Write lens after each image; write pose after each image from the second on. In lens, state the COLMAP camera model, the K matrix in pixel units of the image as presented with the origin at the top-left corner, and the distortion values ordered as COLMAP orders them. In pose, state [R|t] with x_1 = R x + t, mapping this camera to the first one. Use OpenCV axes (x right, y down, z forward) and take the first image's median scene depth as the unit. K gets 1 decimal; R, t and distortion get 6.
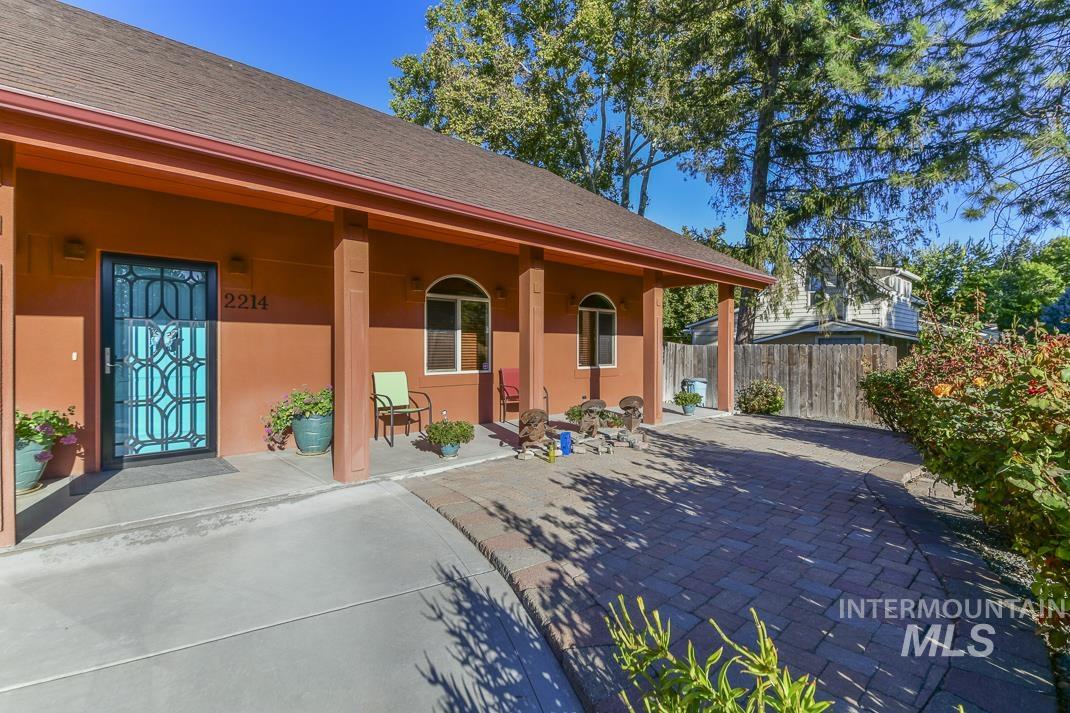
lens RADIAL K [[523.5, 0, 535.0], [0, 523.5, 356.5], [0, 0, 1]] dist [-0.000136, -0.000109]
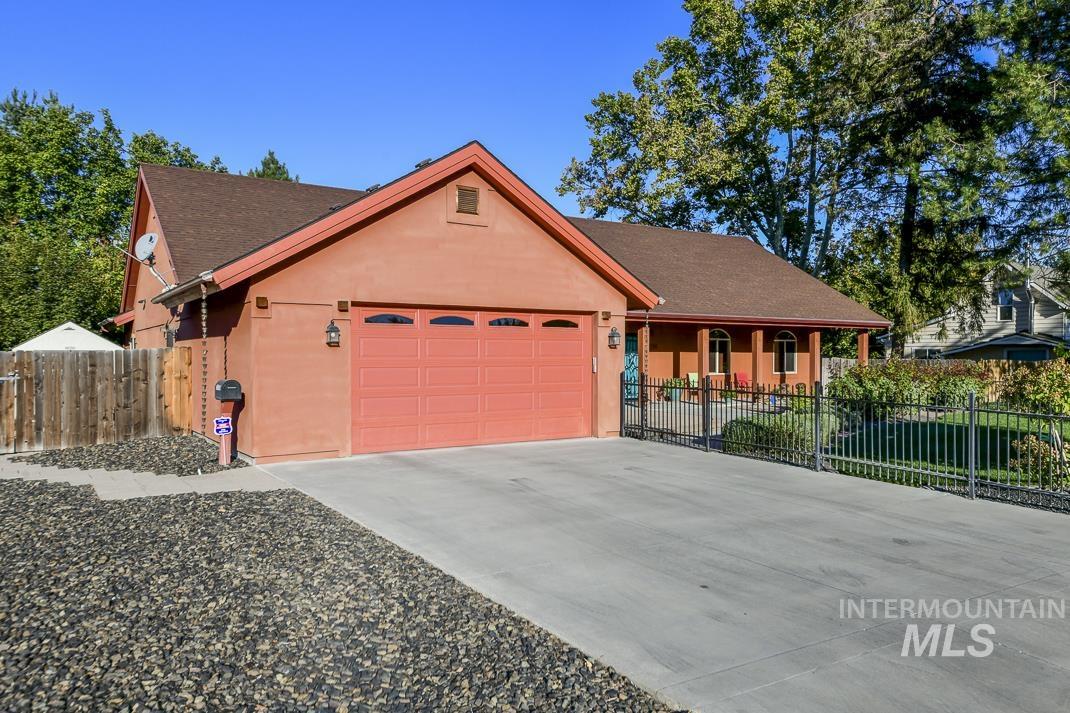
lens RADIAL K [[771.2, 0, 535.0], [0, 771.2, 356.5], [0, 0, 1]] dist [0.000509, 0.000615]
pose [[0.980826, 0.000003, -0.194883, -0.166960], [-0.002872, 0.999892, -0.014442, 0.005212], [0.194862, 0.014725, 0.980720, -1.444212]]
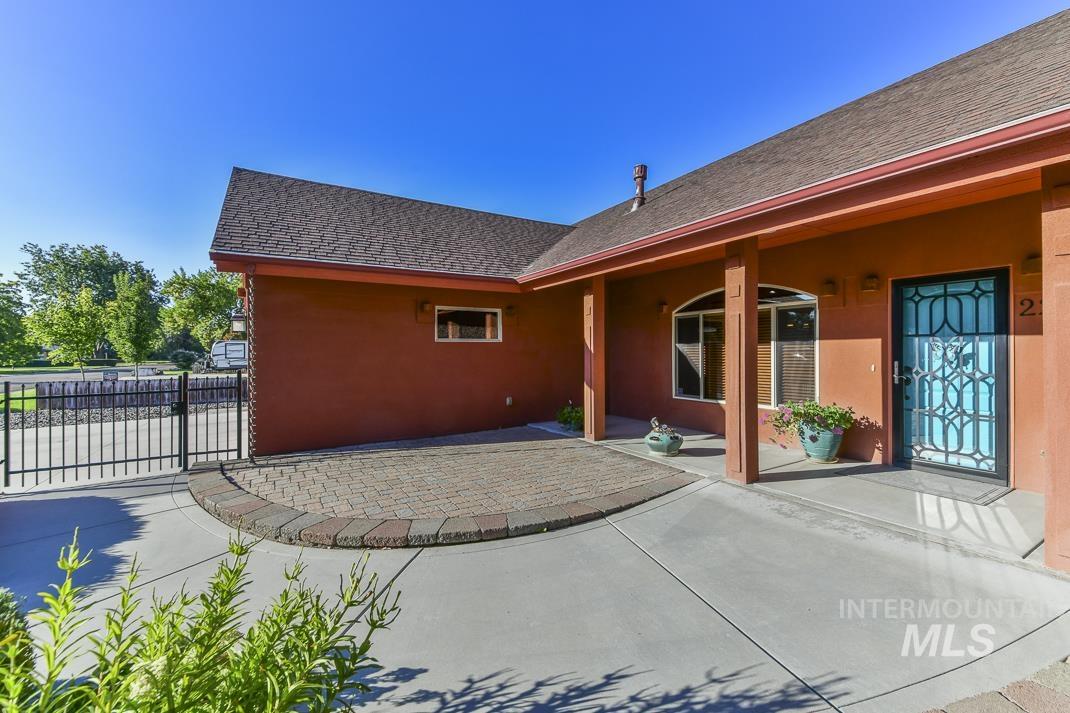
lens RADIAL K [[437.4, 0, 535.0], [0, 437.4, 356.5], [0, 0, 1]] dist [-0.041055, -0.000125]
pose [[-0.269272, 0.001907, -0.963062, 0.379790], [-0.016635, 0.999840, 0.006632, -0.025775], [0.962921, 0.017807, -0.269197, 0.585588]]
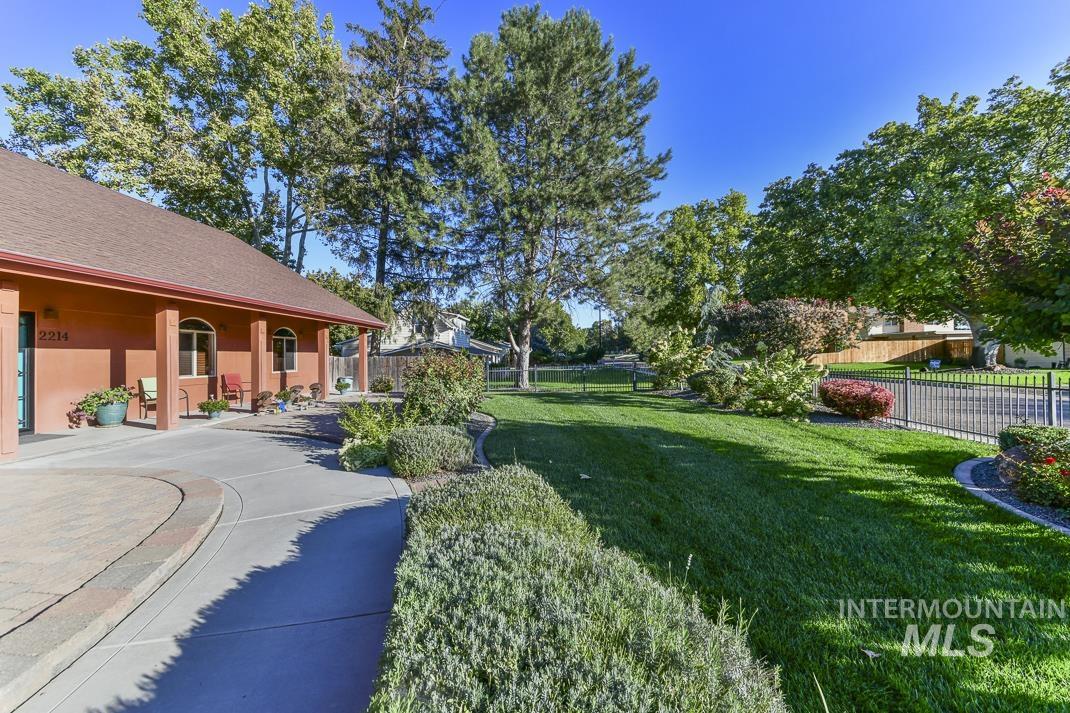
lens RADIAL K [[391.8, 0, 535.0], [0, 391.8, 356.5], [0, 0, 1]] dist [-0.001264, -0.003977]
pose [[0.728213, -0.012656, 0.685234, -0.130493], [0.024230, 0.999680, -0.007286, 0.000953], [-0.684923, 0.021909, 0.728286, -0.389932]]
